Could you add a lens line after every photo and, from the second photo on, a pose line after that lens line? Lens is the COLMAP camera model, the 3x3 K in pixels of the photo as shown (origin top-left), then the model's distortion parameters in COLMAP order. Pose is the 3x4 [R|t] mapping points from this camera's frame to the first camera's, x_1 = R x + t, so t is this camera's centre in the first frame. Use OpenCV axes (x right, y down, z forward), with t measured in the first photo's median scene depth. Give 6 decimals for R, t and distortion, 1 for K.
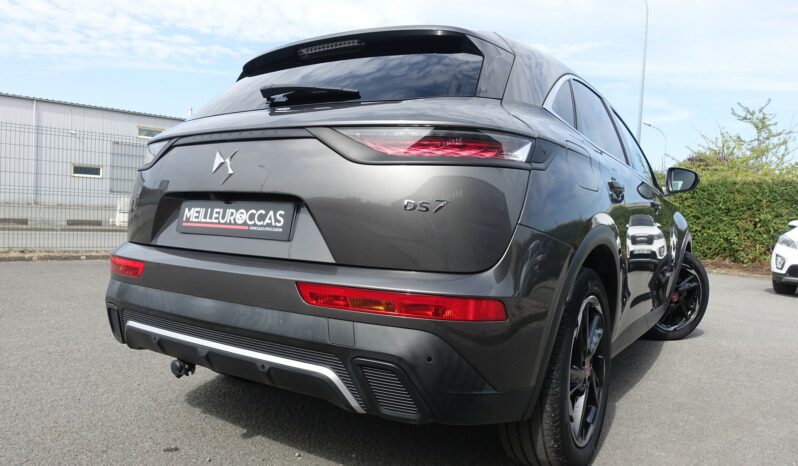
lens RADIAL K [[552.6, 0, 399.0], [0, 552.6, 233.0], [0, 0, 1]] dist [-0.005400, -0.000102]
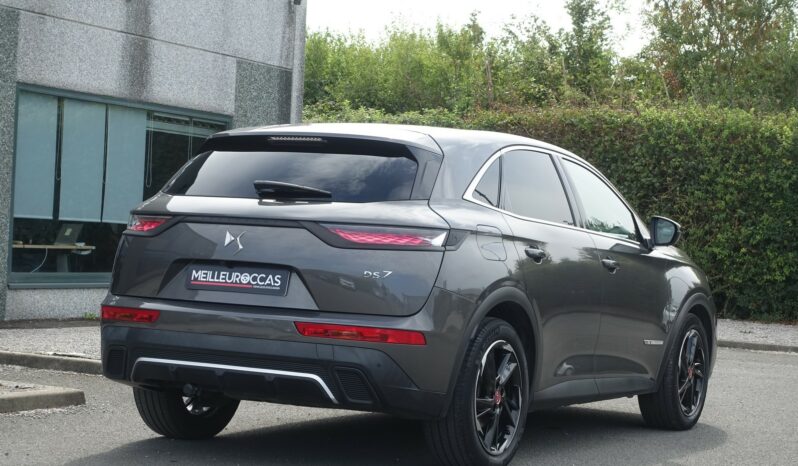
lens RADIAL K [[1606.2, 0, 399.0], [0, 1606.2, 233.0], [0, 0, 1]] dist [0.051367, -0.042768]
pose [[0.995882, 0.014436, 0.089504, -0.266847], [-0.011642, 0.999431, -0.031655, -0.020162], [-0.089910, 0.030482, 0.995483, -3.172568]]
